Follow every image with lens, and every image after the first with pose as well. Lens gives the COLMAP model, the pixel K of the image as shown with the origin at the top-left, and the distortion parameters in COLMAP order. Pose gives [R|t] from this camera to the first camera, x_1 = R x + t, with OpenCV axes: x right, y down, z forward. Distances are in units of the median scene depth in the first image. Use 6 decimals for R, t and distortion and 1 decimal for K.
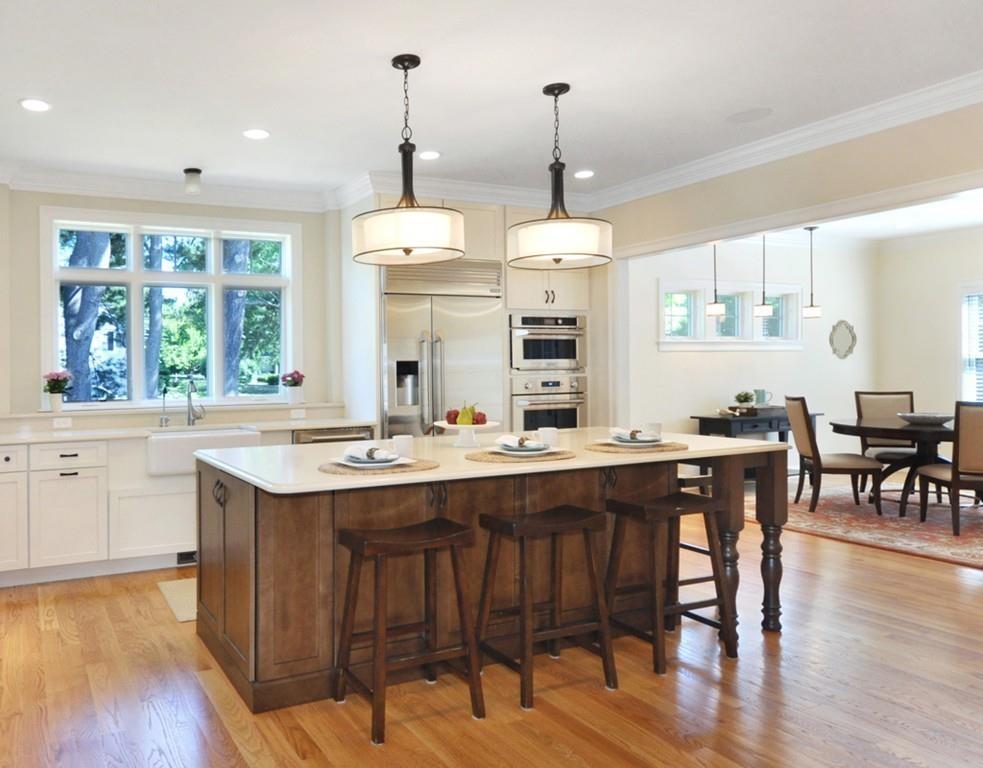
lens RADIAL K [[734.4, 0, 370.1], [0, 734.4, 391.4], [0, 0, 1]] dist [-0.001249, 0.001172]
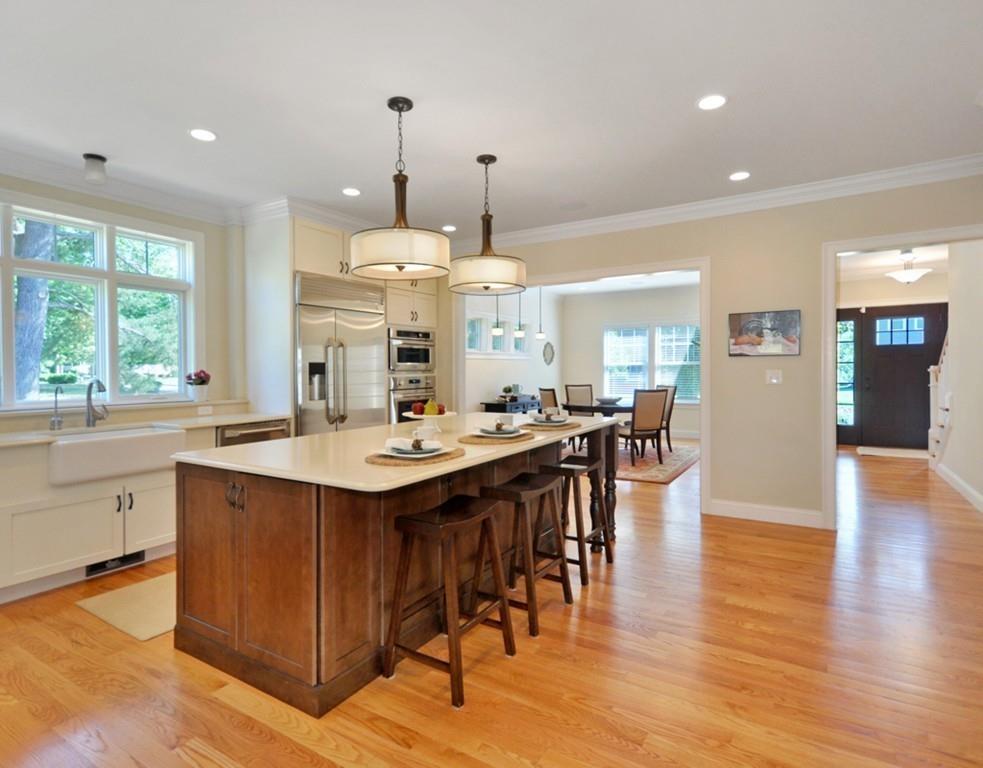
lens RADIAL K [[521.8, 0, 491.5], [0, 521.8, 384.0], [0, 0, 1]] dist [0.009969, -0.000116]
pose [[0.837777, -0.007447, 0.545962, -0.172993], [0.010370, 0.999944, -0.002273, -0.001966], [-0.545914, 0.007566, 0.837807, 0.141901]]
